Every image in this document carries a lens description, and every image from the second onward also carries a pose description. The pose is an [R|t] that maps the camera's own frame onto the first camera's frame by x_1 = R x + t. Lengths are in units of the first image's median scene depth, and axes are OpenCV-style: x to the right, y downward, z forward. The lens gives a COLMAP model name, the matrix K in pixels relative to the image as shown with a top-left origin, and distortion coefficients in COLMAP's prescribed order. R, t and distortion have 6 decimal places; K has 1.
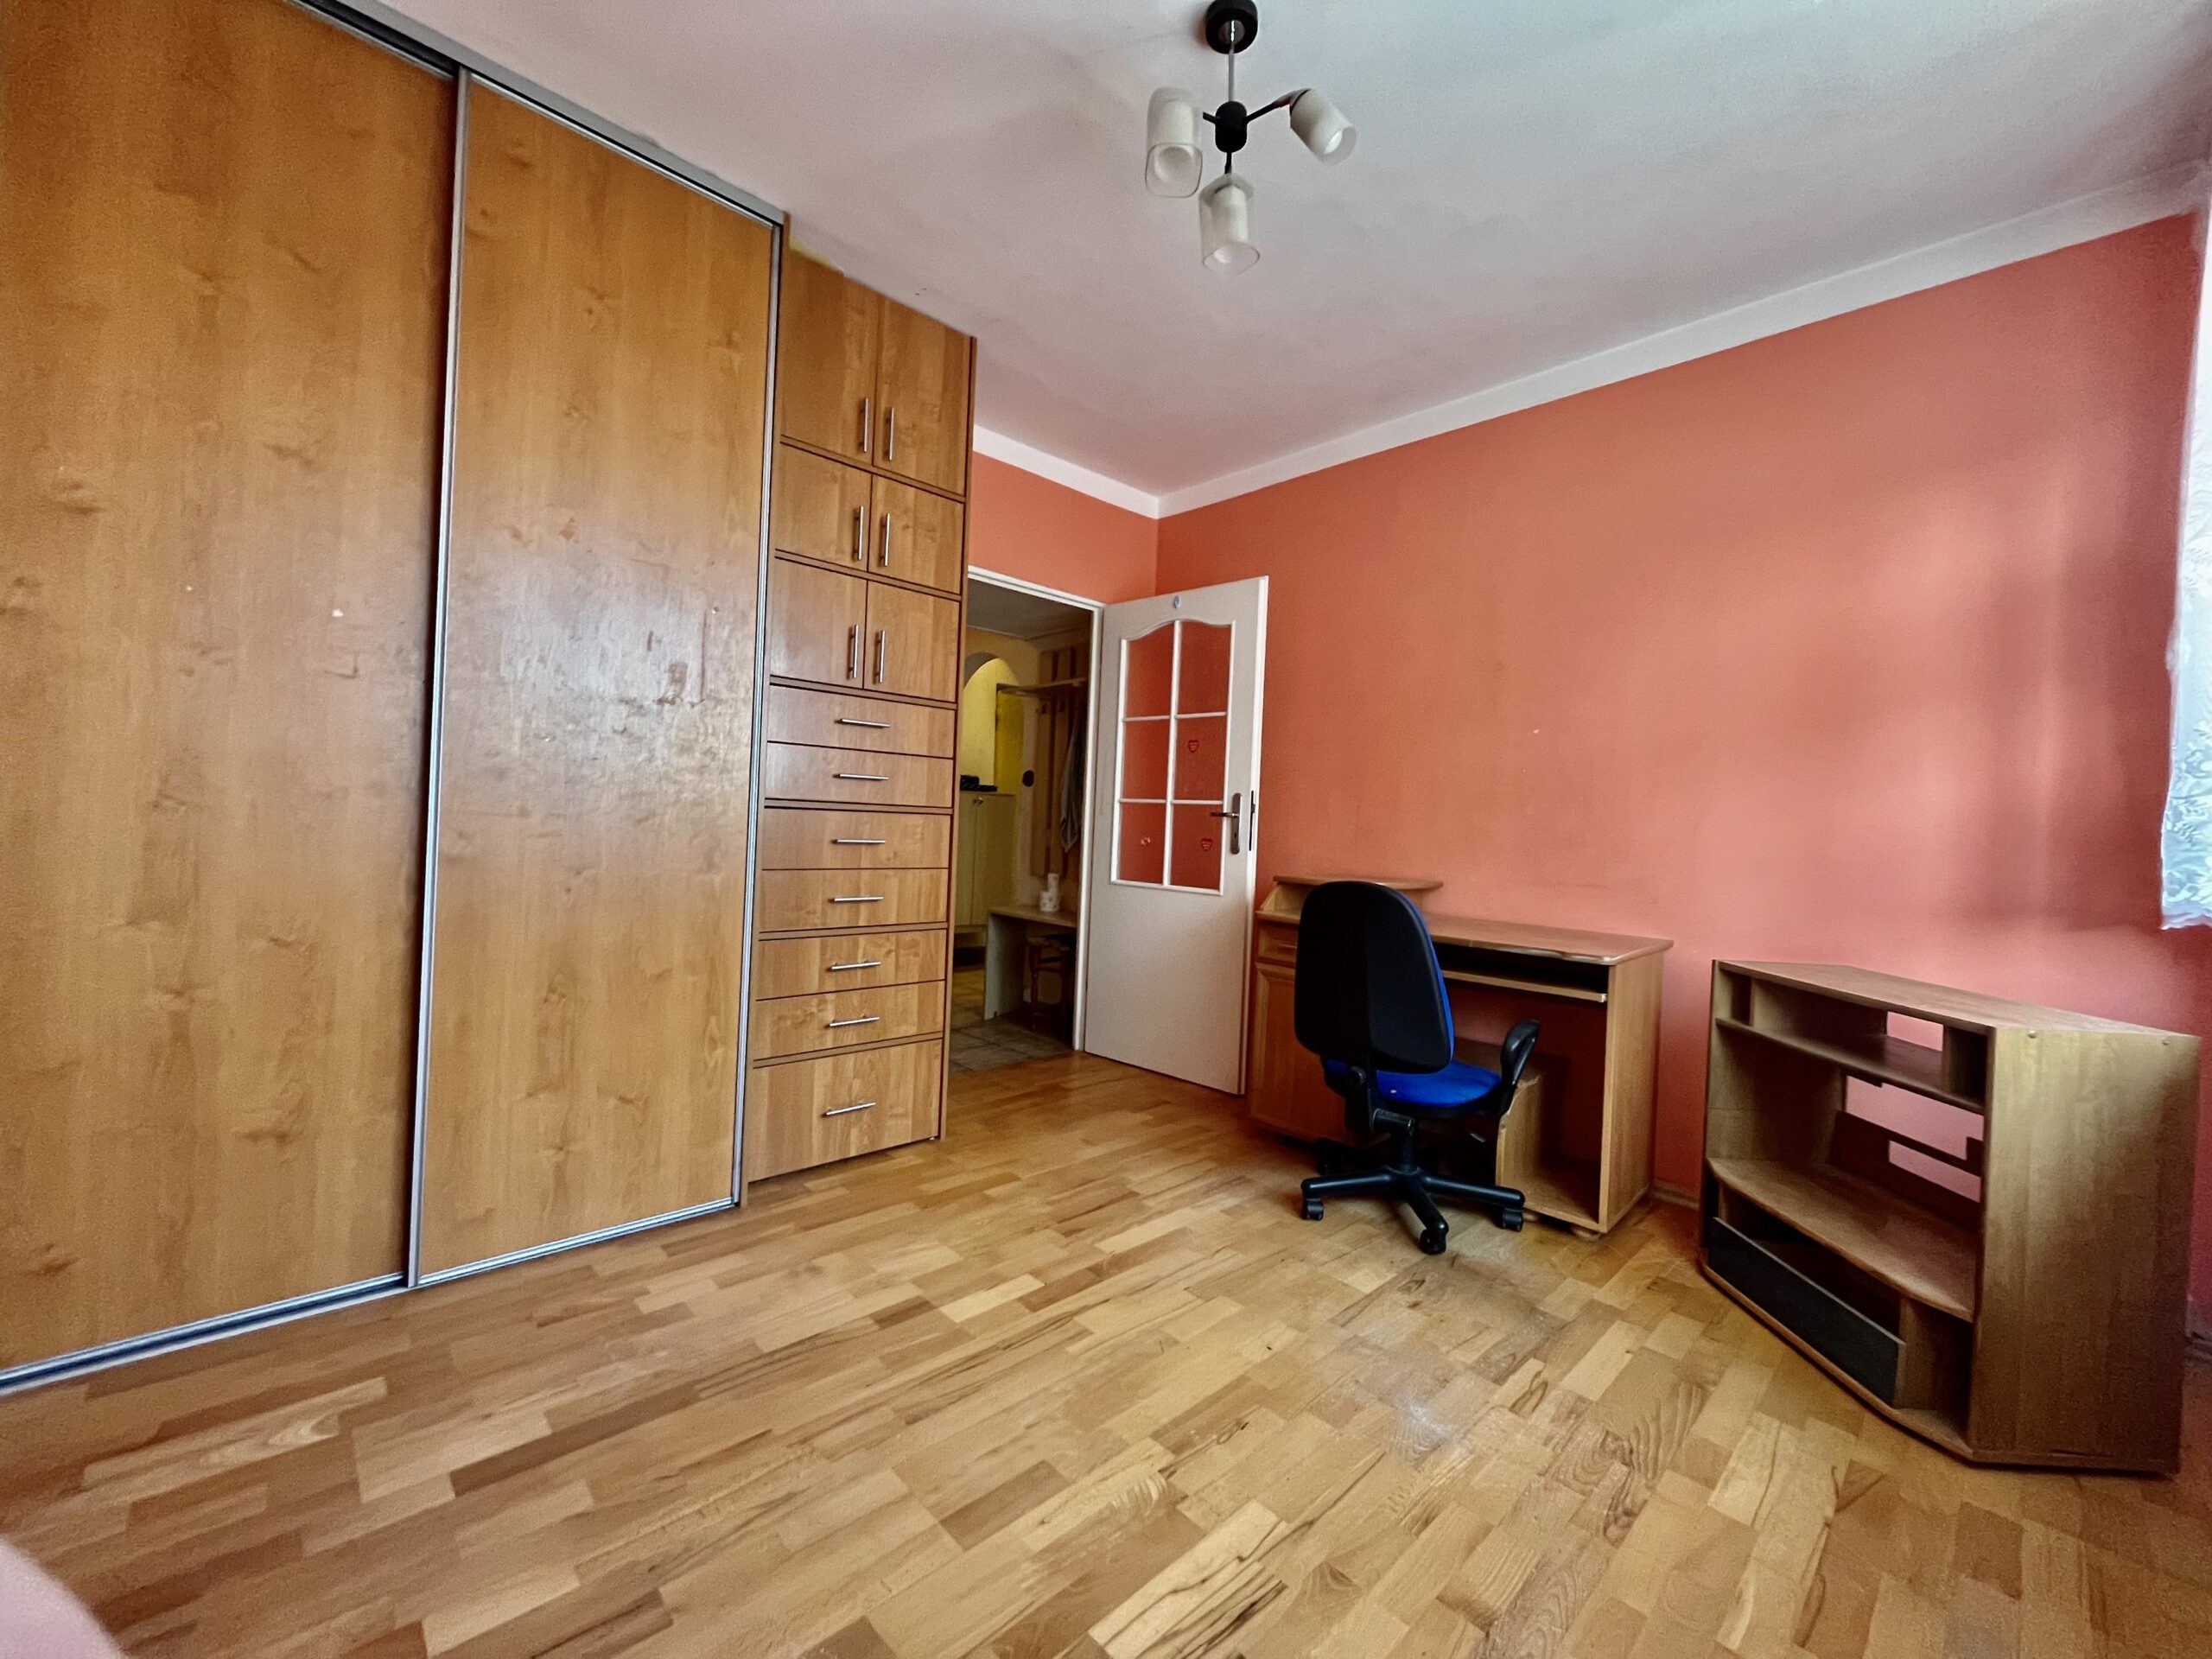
lens RADIAL K [[900.7, 0, 1112.9], [0, 900.7, 817.7], [0, 0, 1]] dist [0.000030, 0.000346]
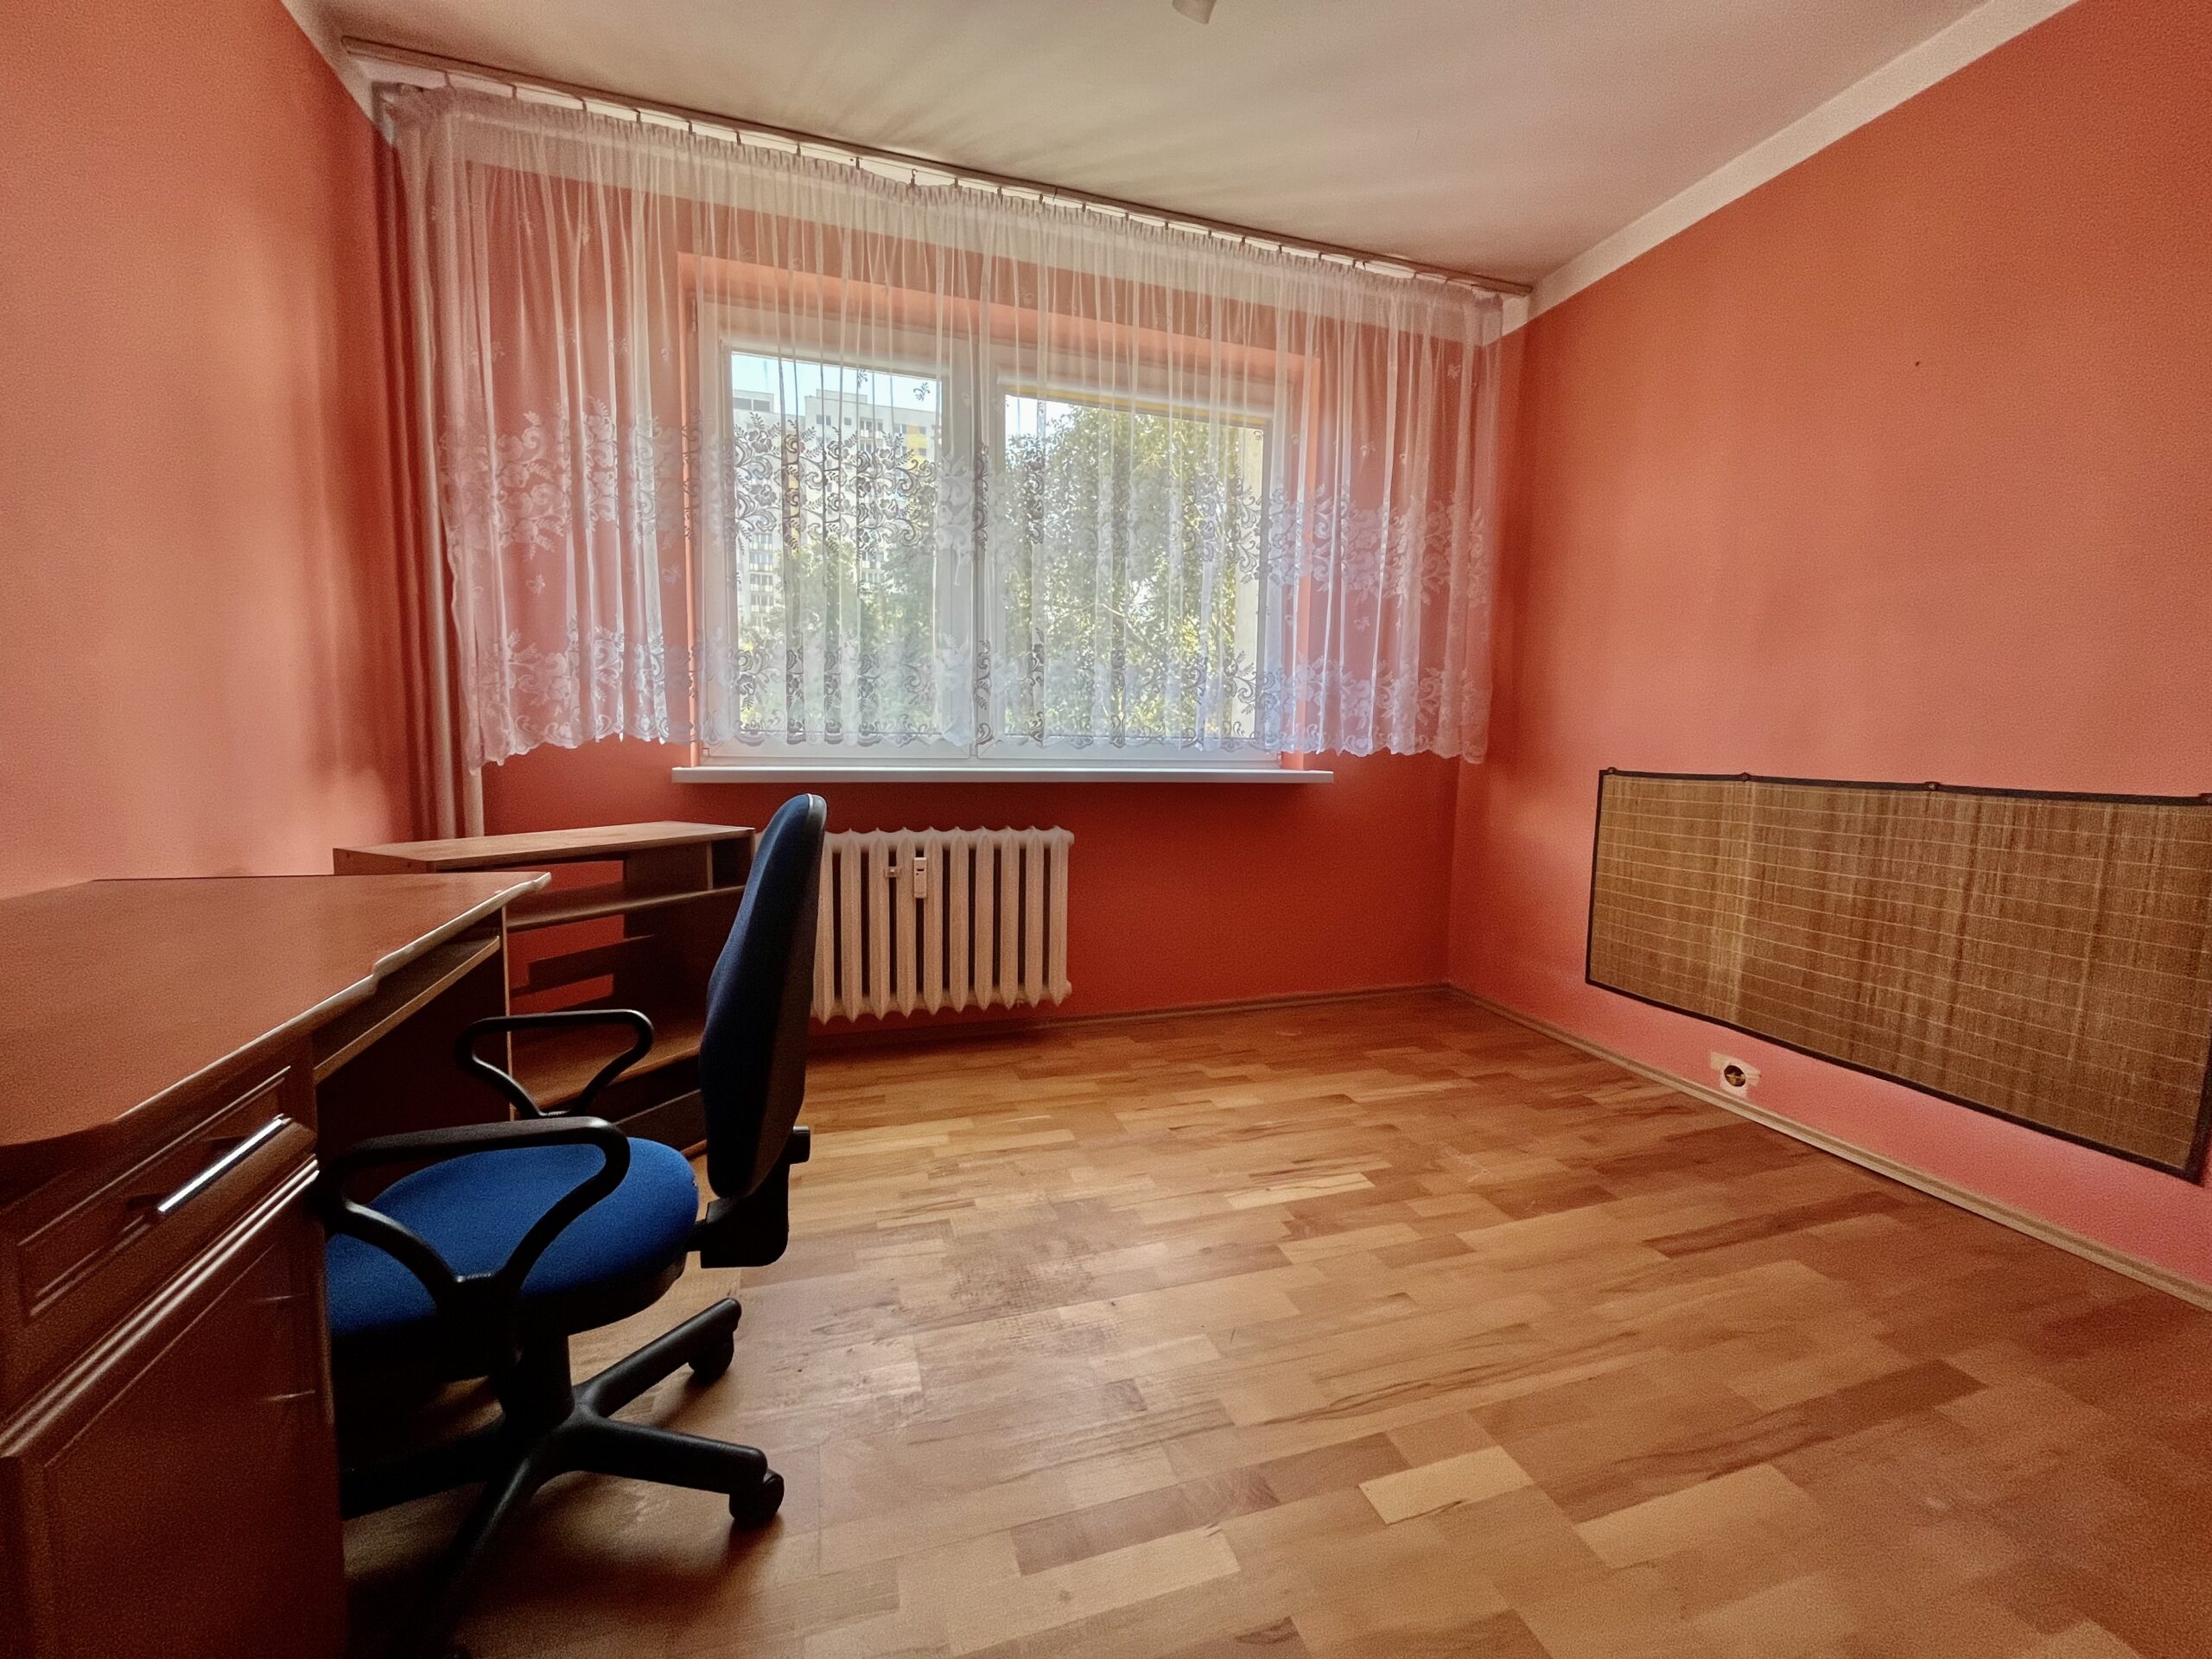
lens RADIAL K [[900.7, 0, 1112.9], [0, 900.7, 817.7], [0, 0, 1]] dist [0.000030, 0.000346]
pose [[-0.896652, -0.104937, 0.430119, -0.169760], [-0.062388, 0.991759, 0.111904, 0.016320], [-0.438317, 0.073505, -0.895810, 1.908014]]
